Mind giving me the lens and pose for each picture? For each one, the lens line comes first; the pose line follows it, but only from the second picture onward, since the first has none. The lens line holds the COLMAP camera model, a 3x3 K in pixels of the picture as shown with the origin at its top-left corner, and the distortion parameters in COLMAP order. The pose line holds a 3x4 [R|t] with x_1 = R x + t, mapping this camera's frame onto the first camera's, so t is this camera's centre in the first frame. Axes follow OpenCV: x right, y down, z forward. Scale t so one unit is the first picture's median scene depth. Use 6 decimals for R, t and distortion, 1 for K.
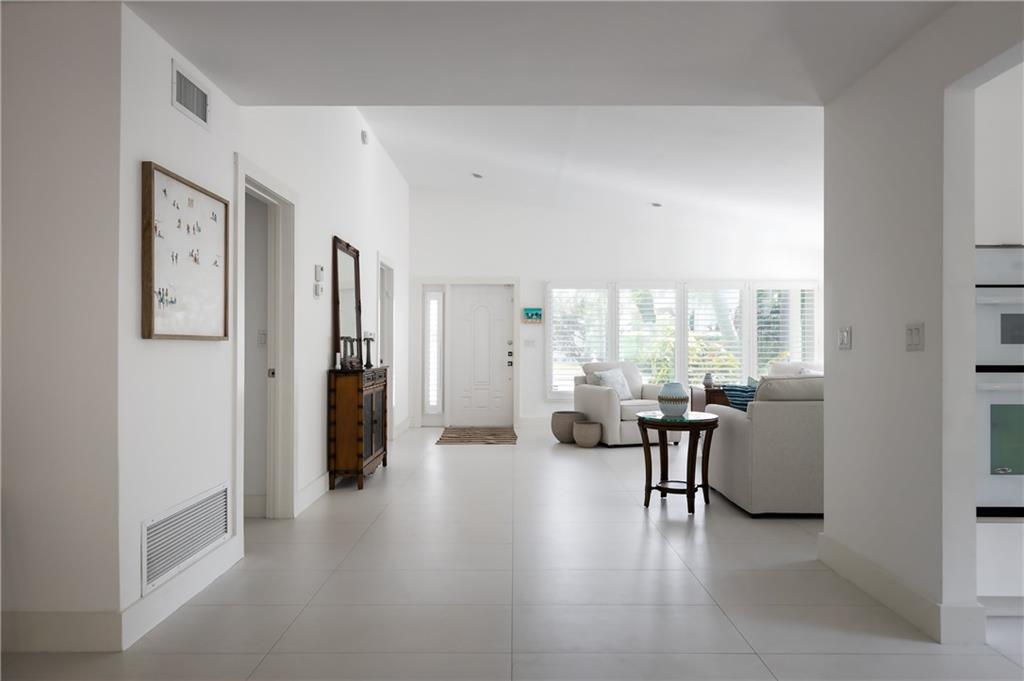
lens RADIAL K [[660.8, 0, 502.4], [0, 660.8, 348.9], [0, 0, 1]] dist [0.003232, 0.002115]
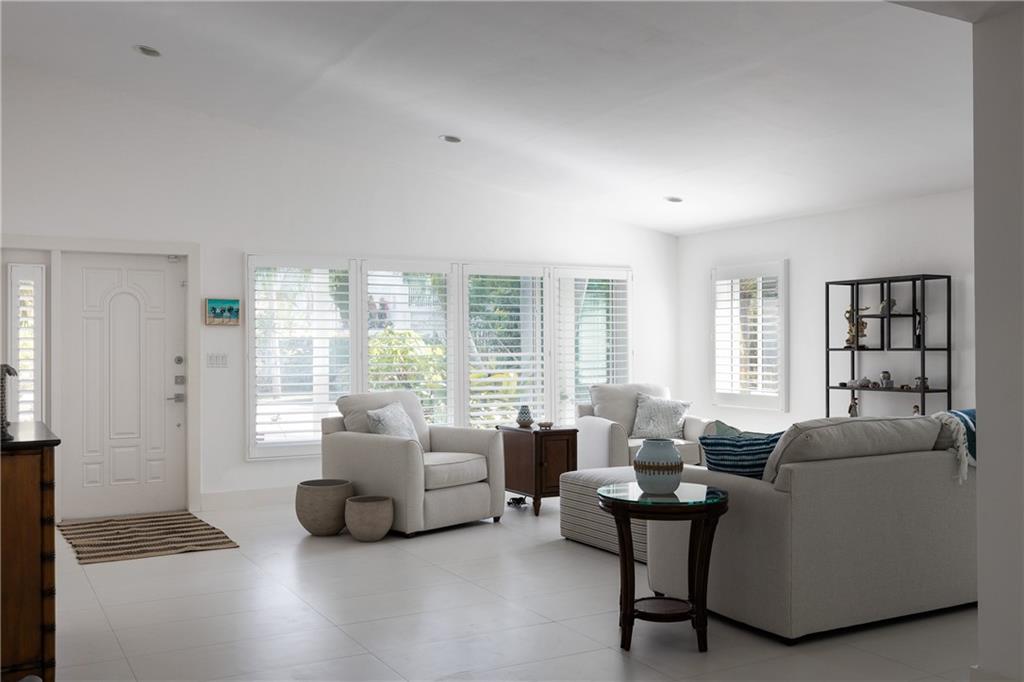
lens RADIAL K [[979.1, 0, 507.8], [0, 979.1, 349.9], [0, 0, 1]] dist [0.012573, 0.000000]
pose [[0.866061, -0.008469, 0.499866, -0.199080], [0.008530, 0.999961, 0.002163, -0.021484], [-0.499865, 0.002391, 0.866100, 0.182664]]
